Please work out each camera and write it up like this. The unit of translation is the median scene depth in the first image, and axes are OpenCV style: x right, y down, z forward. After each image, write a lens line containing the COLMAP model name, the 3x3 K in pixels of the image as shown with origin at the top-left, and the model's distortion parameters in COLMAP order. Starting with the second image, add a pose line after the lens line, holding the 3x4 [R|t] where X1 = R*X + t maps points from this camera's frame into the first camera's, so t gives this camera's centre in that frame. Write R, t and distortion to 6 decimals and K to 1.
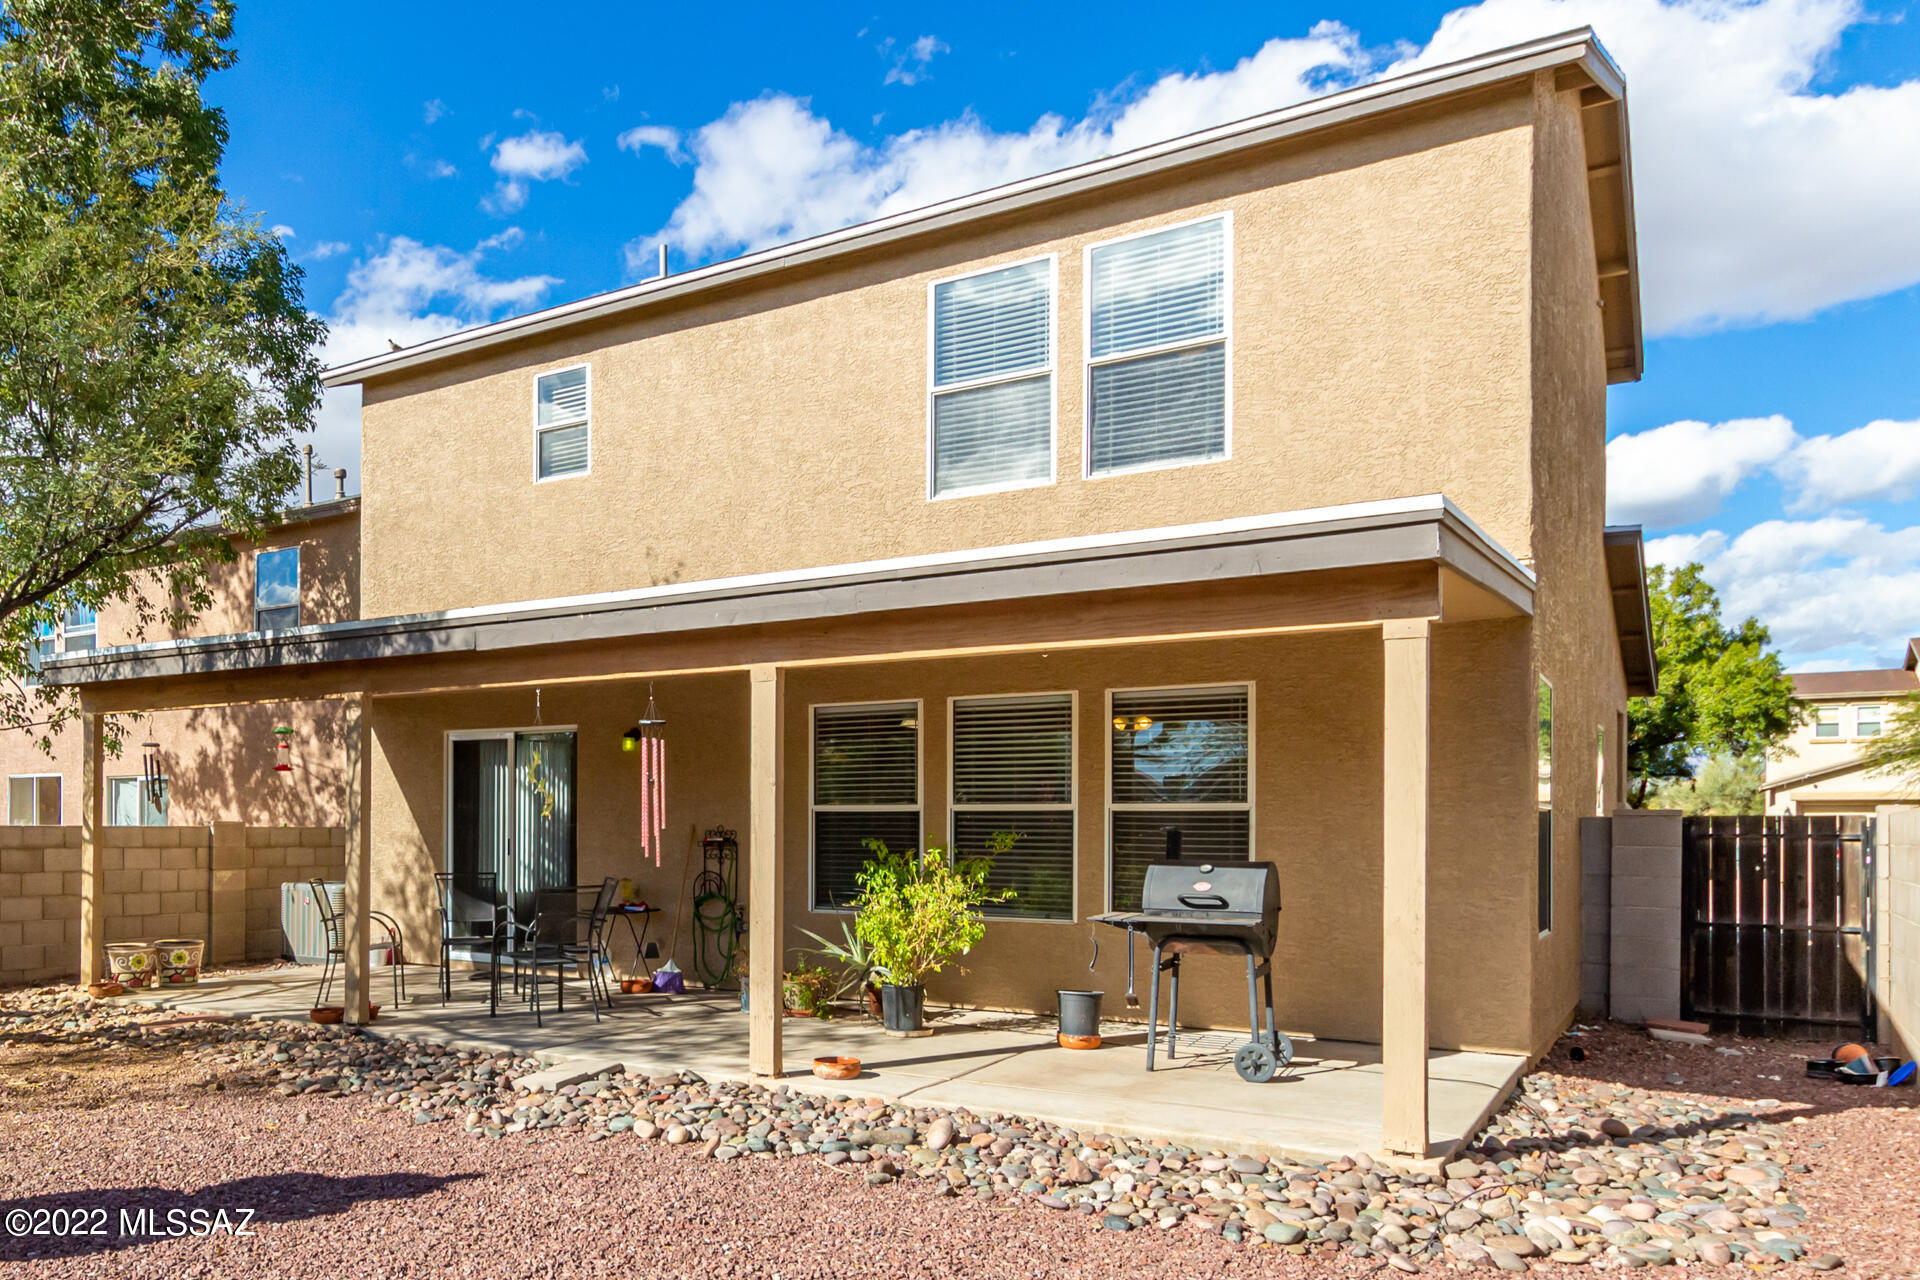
lens RADIAL K [[877.9, 0, 960.0], [0, 877.9, 640.0], [0, 0, 1]] dist [0.000556, 0.000140]
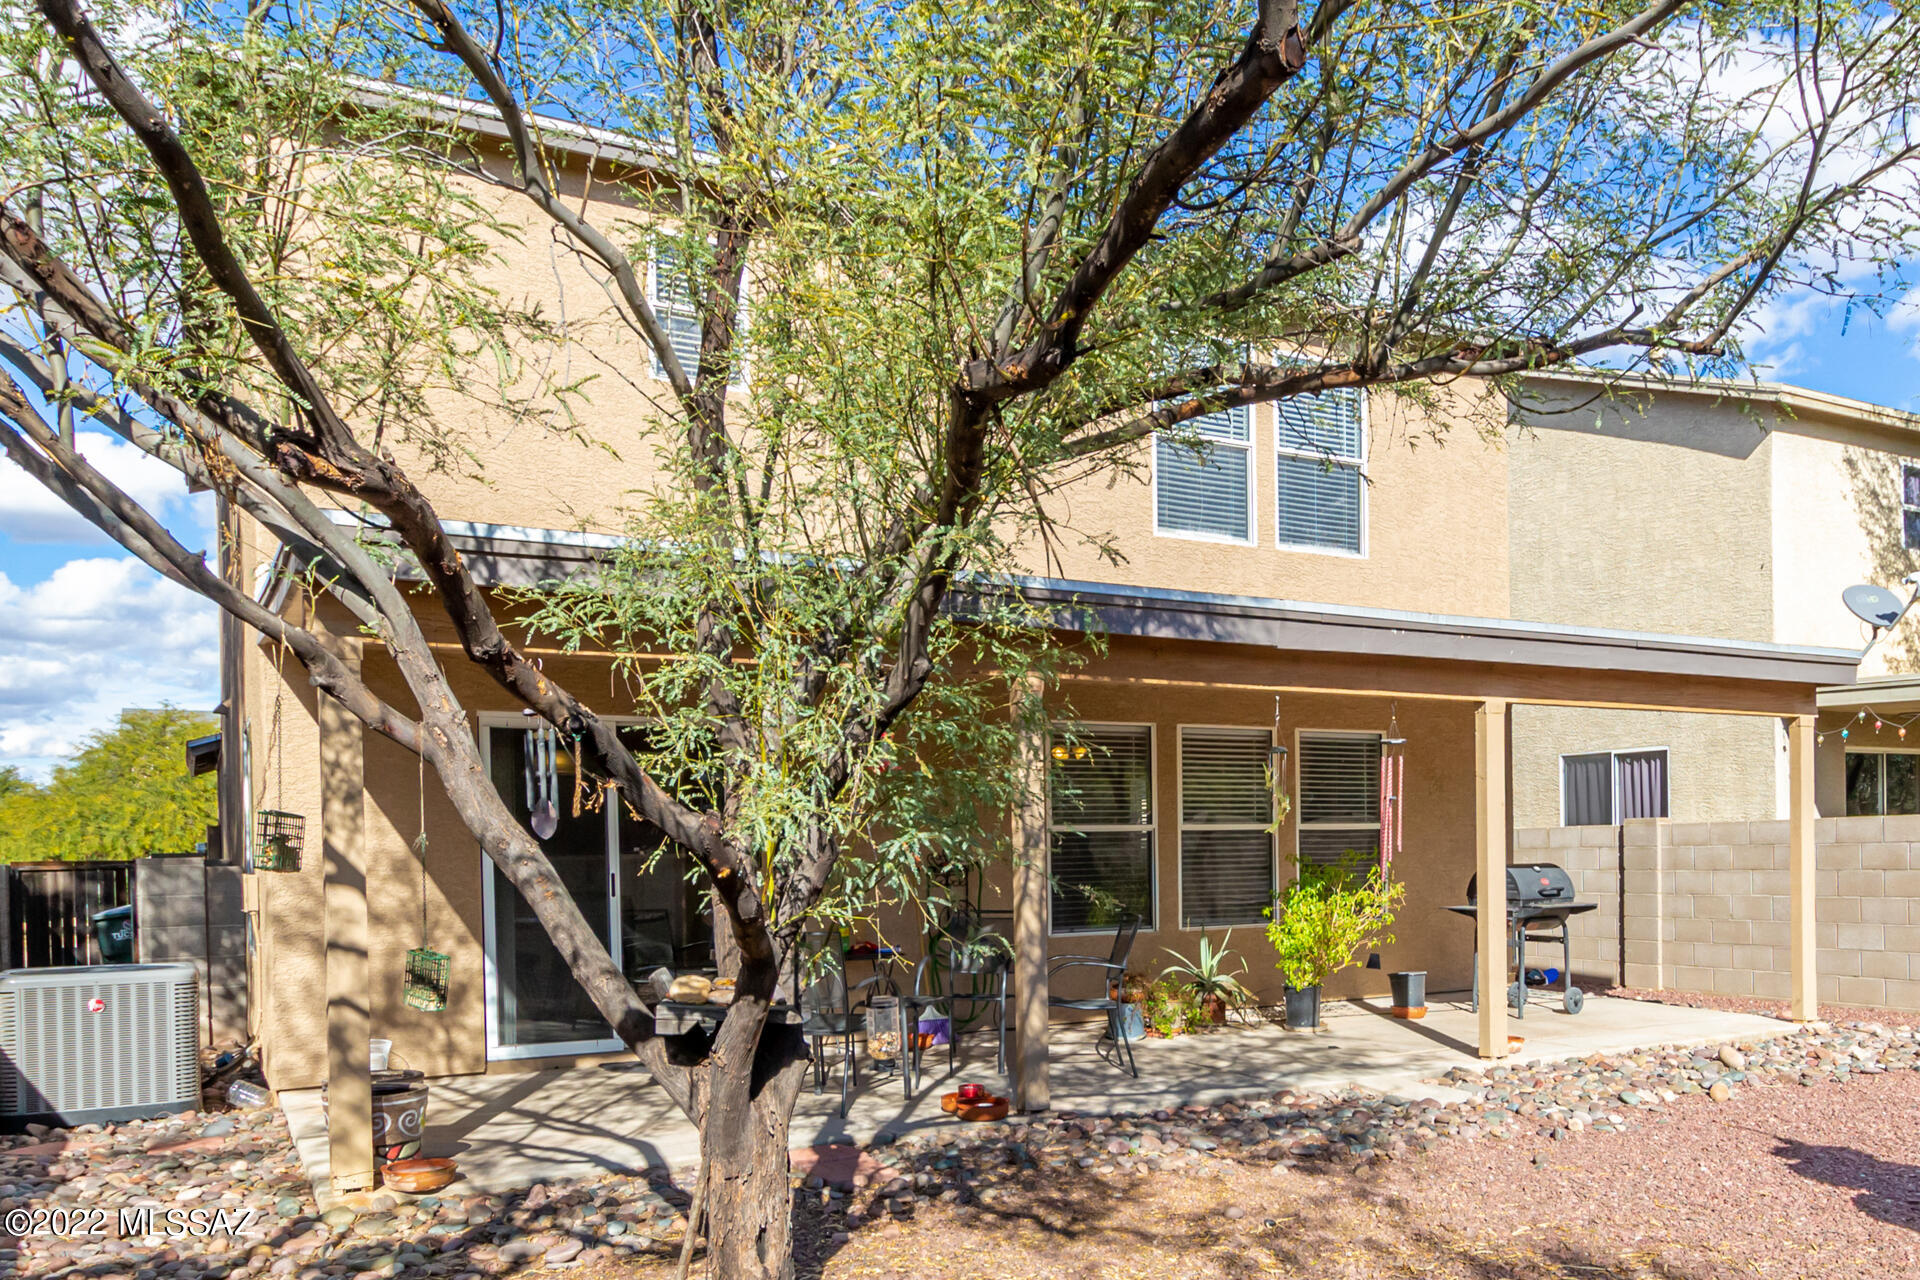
lens RADIAL K [[877.9, 0, 960.0], [0, 877.9, 640.0], [0, 0, 1]] dist [0.000556, 0.000140]
pose [[0.777237, 0.133255, 0.614936, -0.947690], [-0.119607, 0.990787, -0.063527, 0.069144], [-0.617735, -0.024175, 0.786014, 0.347190]]
